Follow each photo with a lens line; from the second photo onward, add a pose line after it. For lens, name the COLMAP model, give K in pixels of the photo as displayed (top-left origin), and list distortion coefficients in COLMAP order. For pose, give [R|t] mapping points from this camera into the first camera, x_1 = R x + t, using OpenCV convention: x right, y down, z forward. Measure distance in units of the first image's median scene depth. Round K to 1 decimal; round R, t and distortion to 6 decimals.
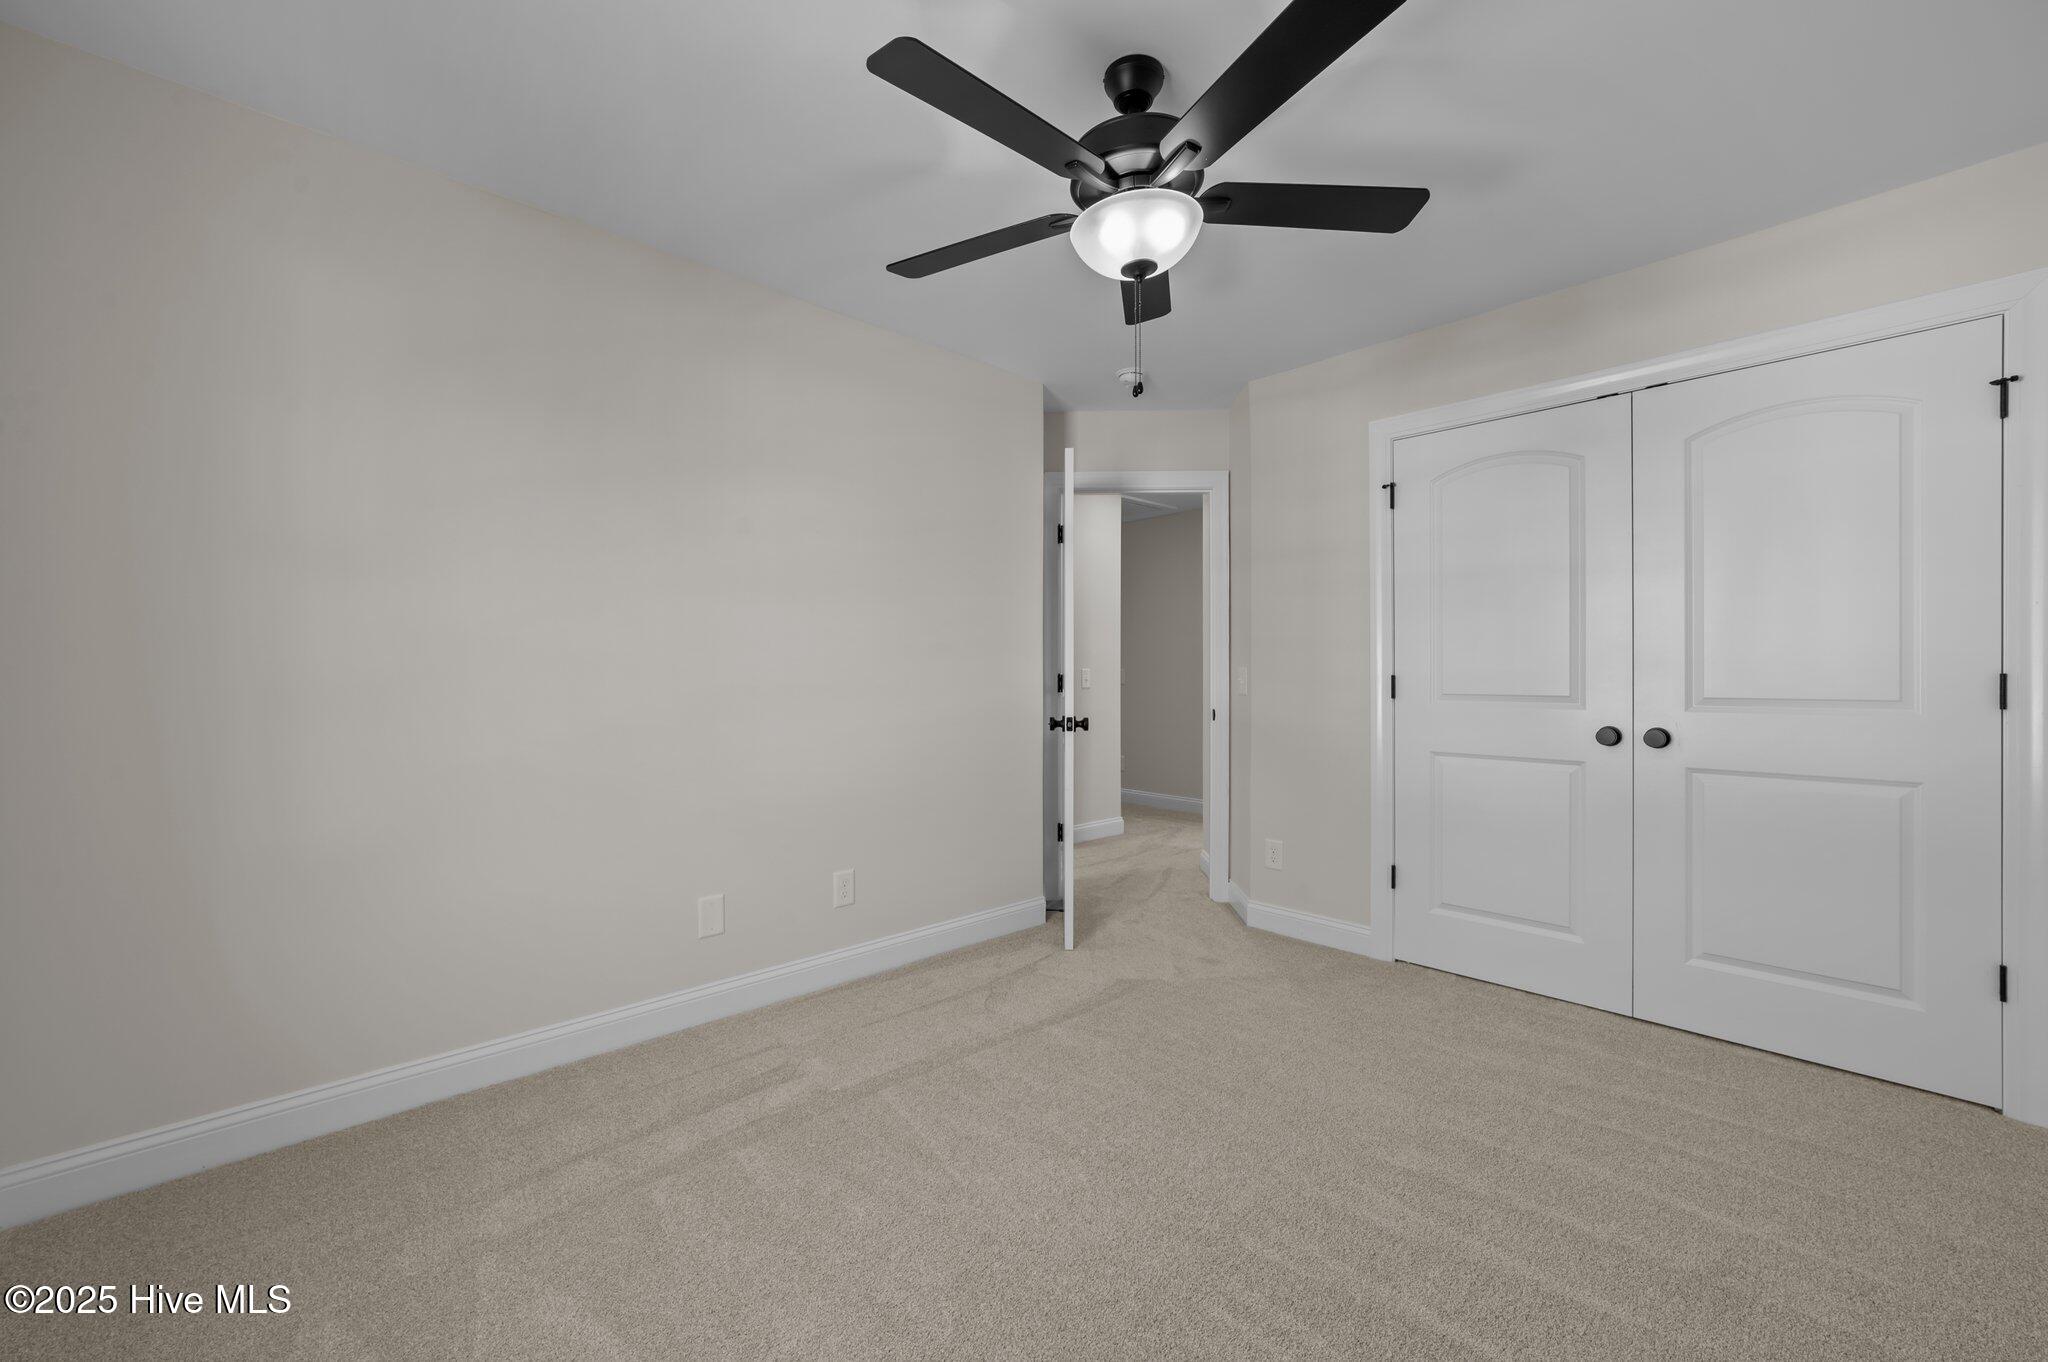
lens RADIAL K [[816.3, 0, 1024.0], [0, 816.3, 681.0], [0, 0, 1]] dist [0.000468, 0.000041]
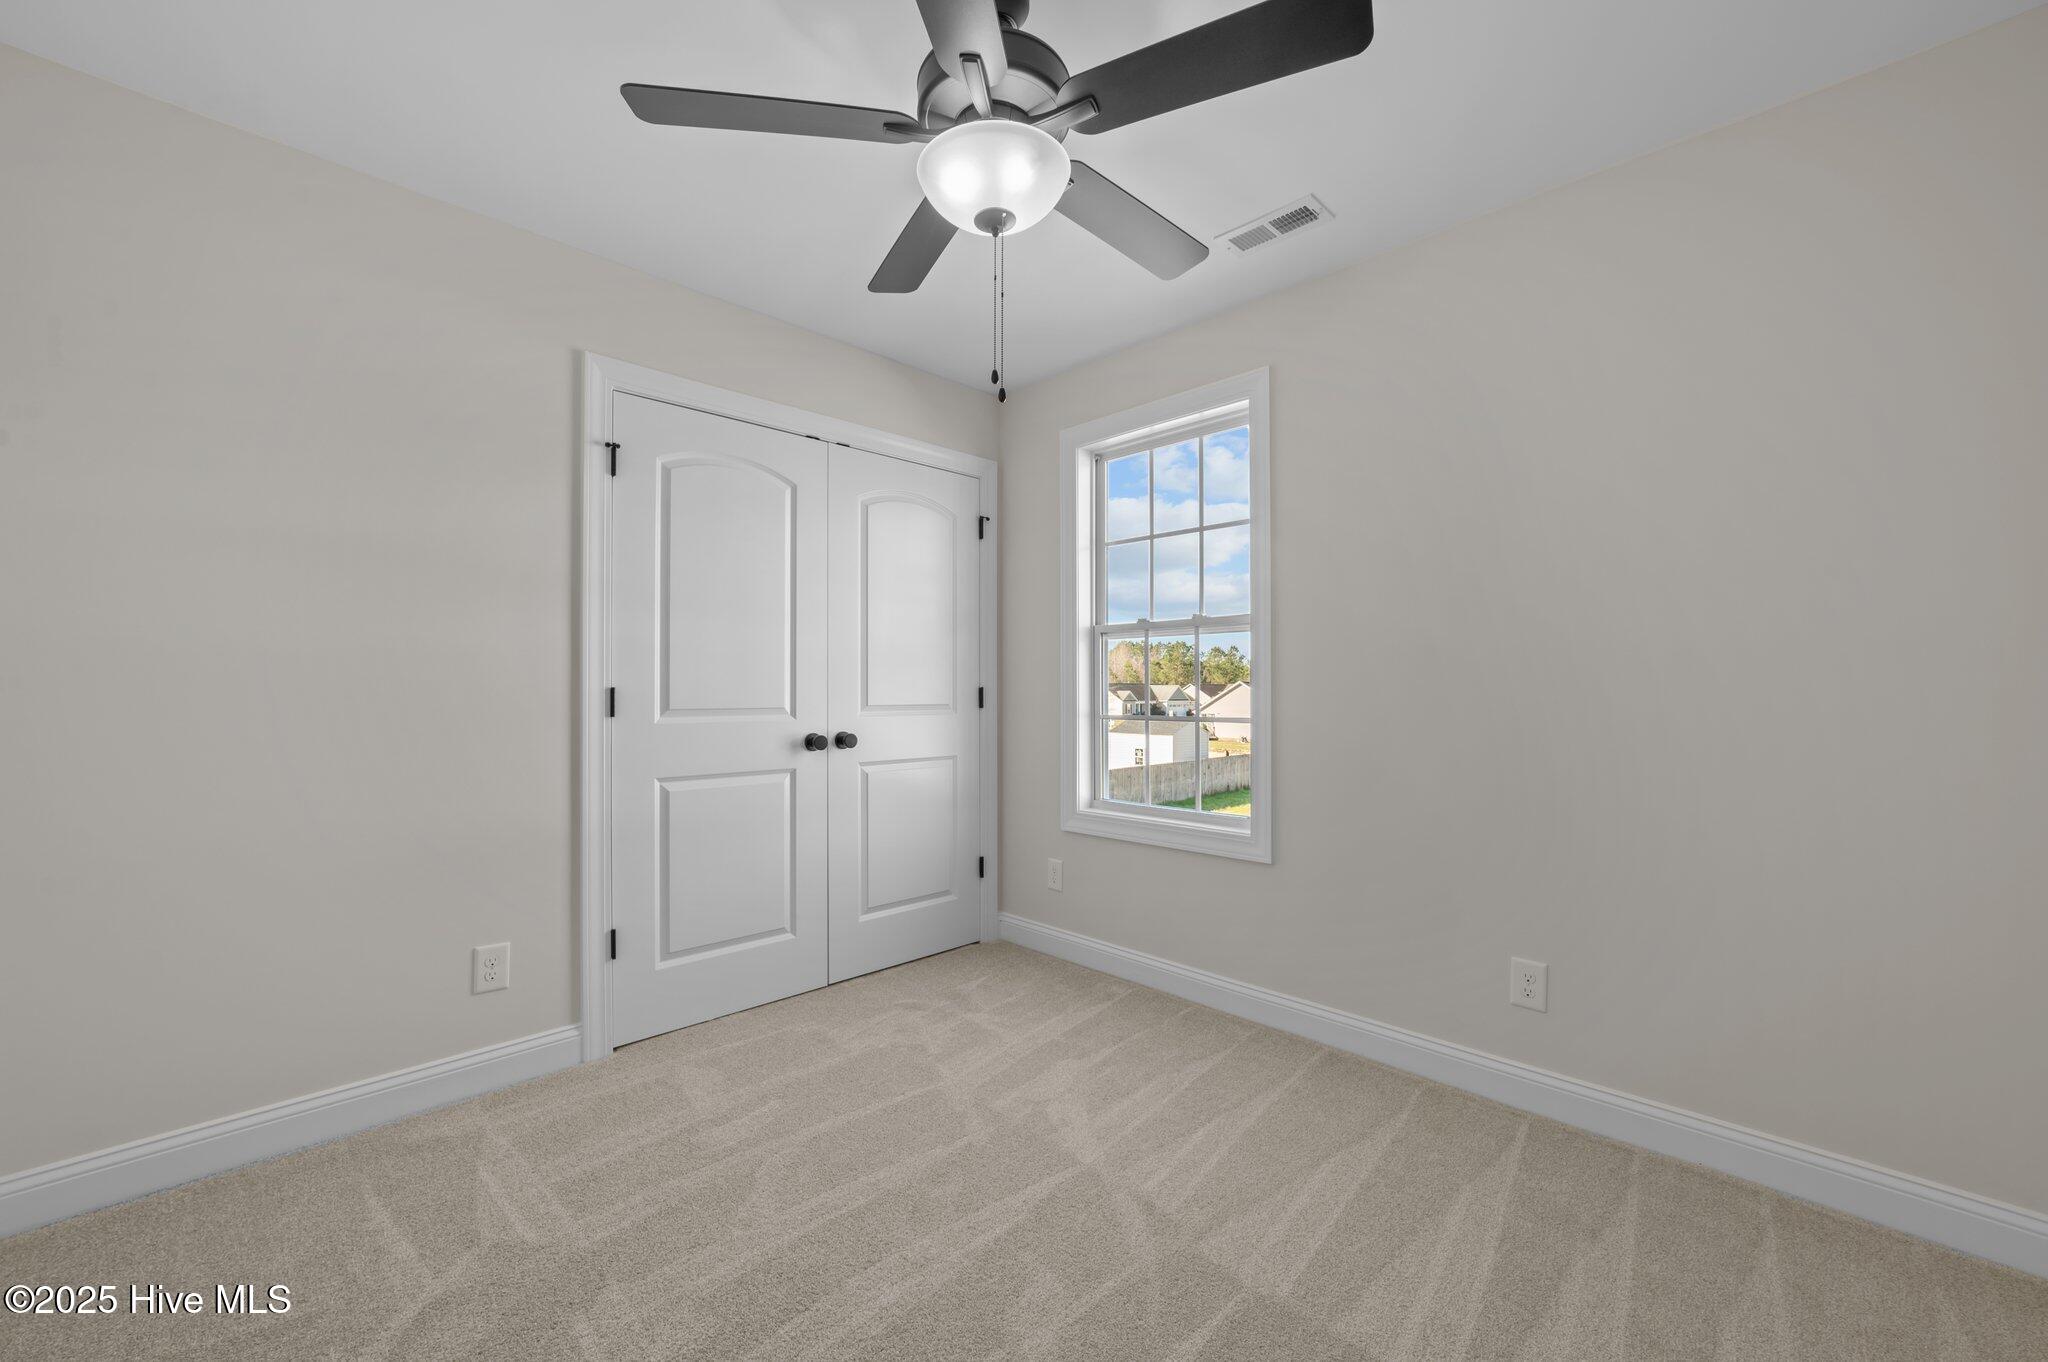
lens RADIAL K [[816.3, 0, 1024.0], [0, 816.3, 681.0], [0, 0, 1]] dist [0.000468, 0.000041]
pose [[-0.055264, 0.015678, 0.998349, -0.447802], [0.017862, 0.999732, -0.014711, 0.002755], [-0.998312, 0.017020, -0.055530, 0.783041]]
